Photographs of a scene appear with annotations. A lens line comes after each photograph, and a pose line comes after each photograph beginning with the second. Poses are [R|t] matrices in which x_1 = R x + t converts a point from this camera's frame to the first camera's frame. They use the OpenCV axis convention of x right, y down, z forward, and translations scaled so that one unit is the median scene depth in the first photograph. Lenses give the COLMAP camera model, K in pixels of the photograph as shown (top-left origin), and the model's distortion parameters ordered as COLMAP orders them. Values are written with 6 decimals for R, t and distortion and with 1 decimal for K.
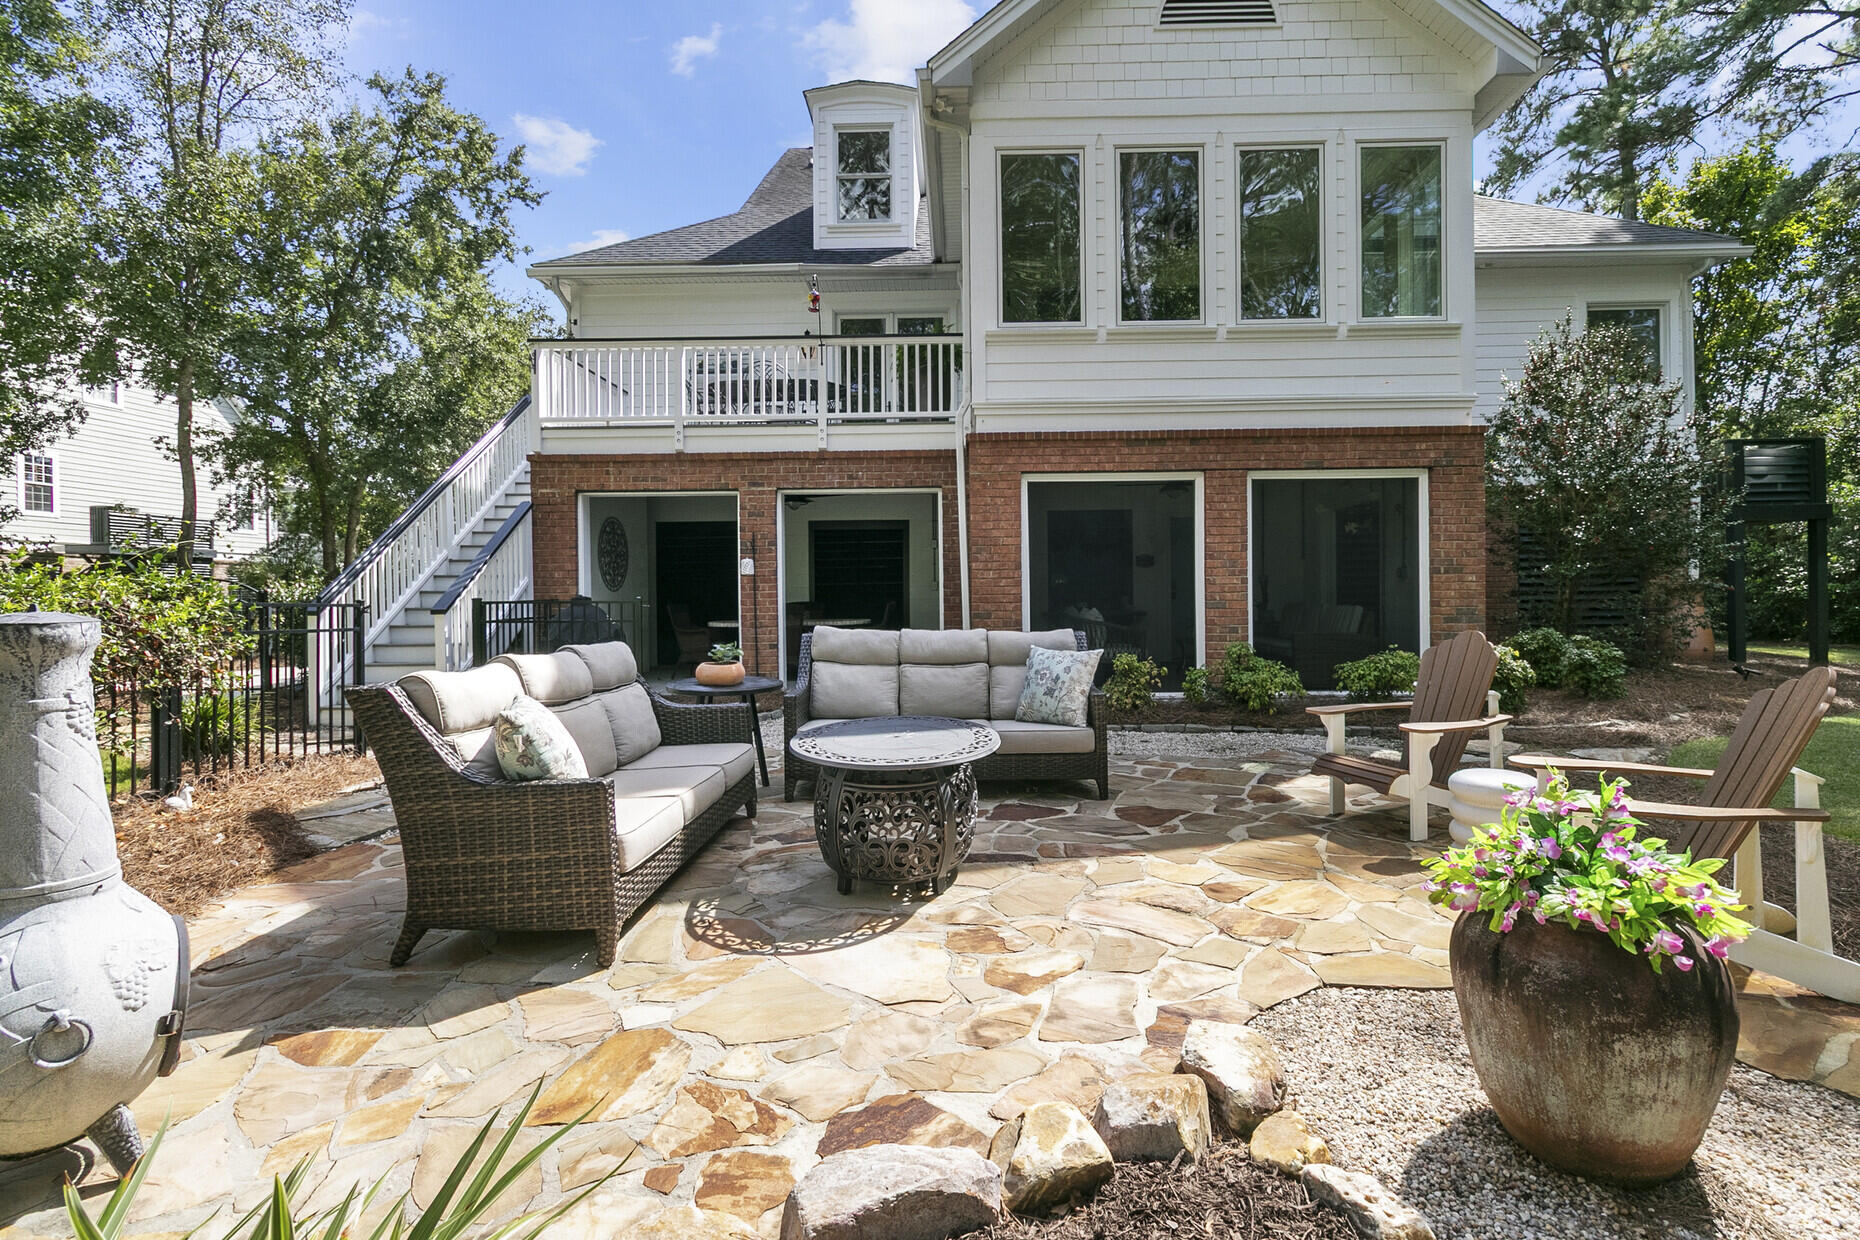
lens RADIAL K [[861.0, 0, 929.5], [0, 861.0, 617.1], [0, 0, 1]] dist [0.004232, 0.000401]
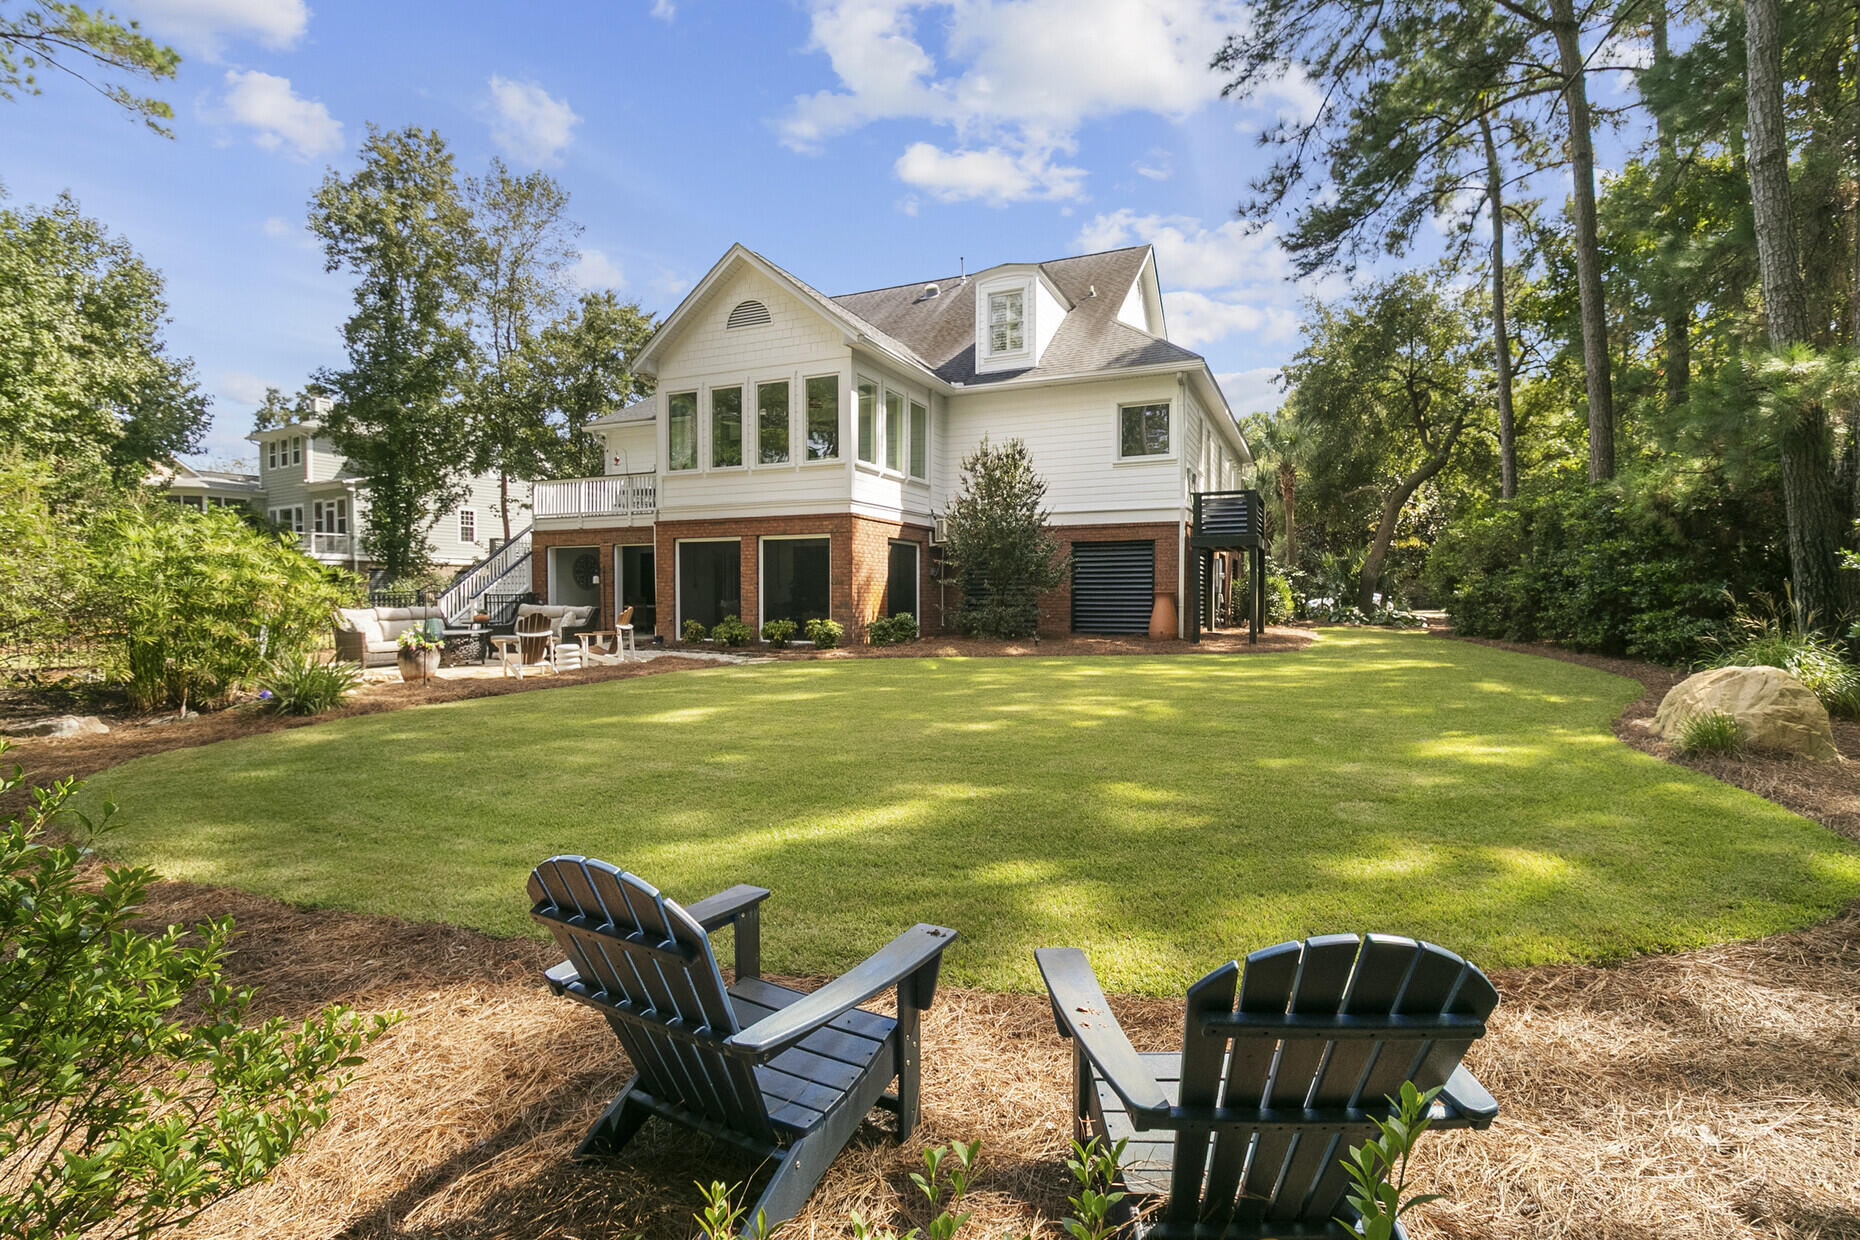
lens RADIAL K [[861.0, 0, 930.9], [0, 861.0, 614.7], [0, 0, 1]] dist [0.004232, 0.000401]
pose [[0.922920, 0.014114, -0.384732, 1.218551], [-0.011114, 0.999888, 0.010018, 0.000917], [0.384831, -0.004970, 0.922974, -0.621792]]
